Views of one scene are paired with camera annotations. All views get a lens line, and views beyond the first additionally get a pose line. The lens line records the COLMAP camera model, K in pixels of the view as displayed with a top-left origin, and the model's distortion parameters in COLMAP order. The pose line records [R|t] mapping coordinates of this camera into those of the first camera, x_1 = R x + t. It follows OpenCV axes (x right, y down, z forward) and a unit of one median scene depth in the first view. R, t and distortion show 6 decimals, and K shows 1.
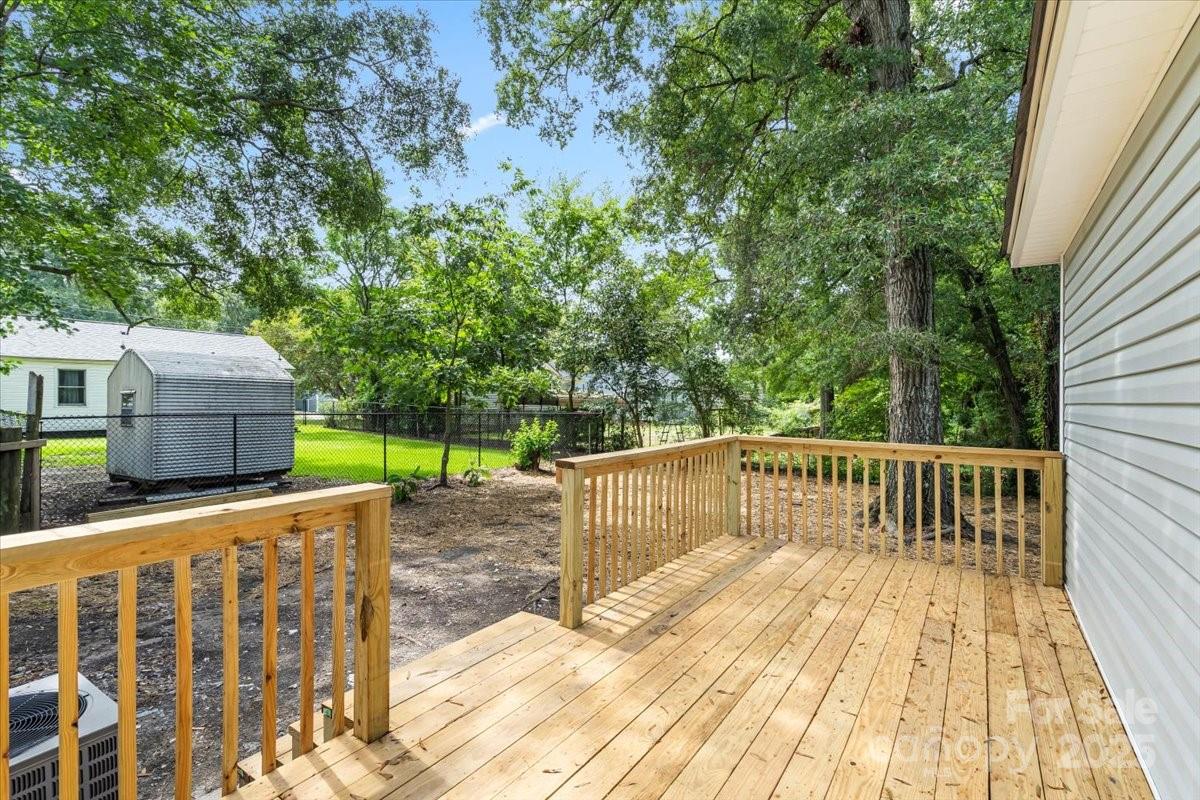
lens RADIAL K [[553.9, 0, 602.5], [0, 553.9, 400.1], [0, 0, 1]] dist [-0.002087, -0.000177]
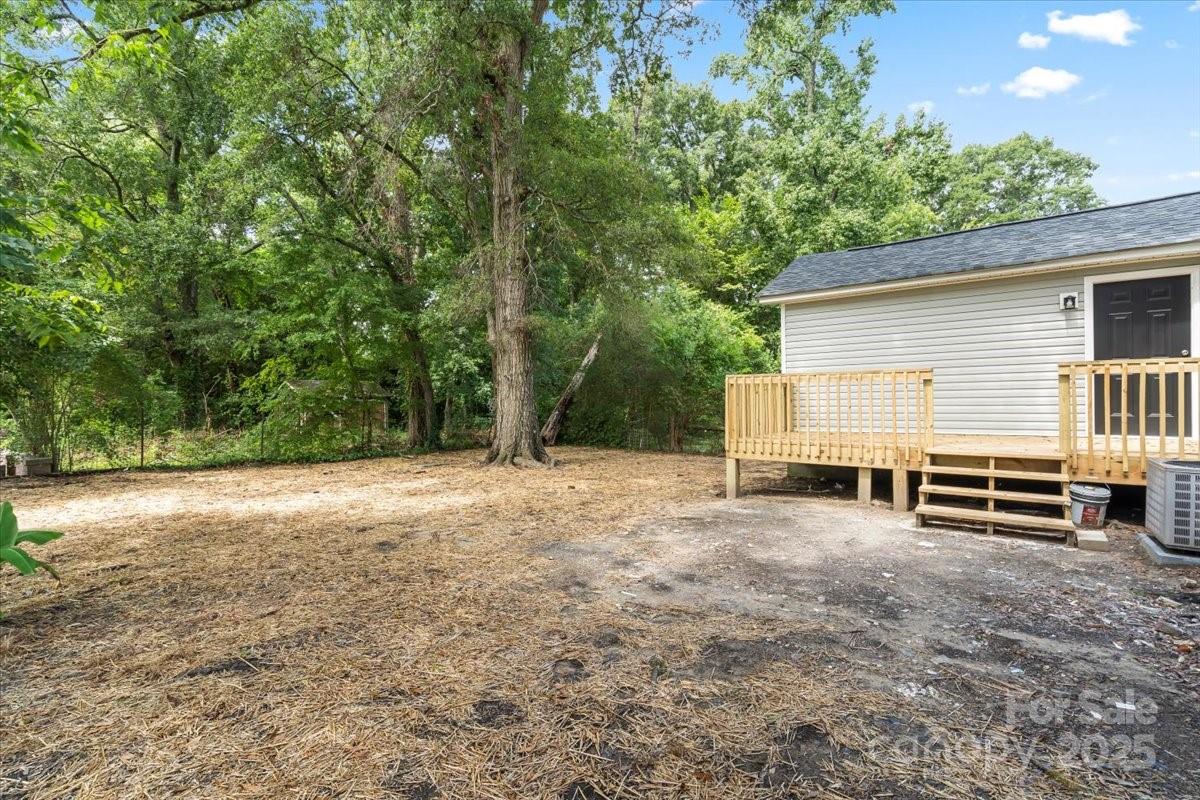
lens RADIAL K [[553.9, 0, 602.4], [0, 553.9, 400.1], [0, 0, 1]] dist [-0.002087, -0.000177]
pose [[0.076720, -0.012479, 0.996975, -1.046613], [0.012186, 0.999859, 0.011578, 0.080564], [-0.996978, 0.011261, 0.076862, 0.969313]]
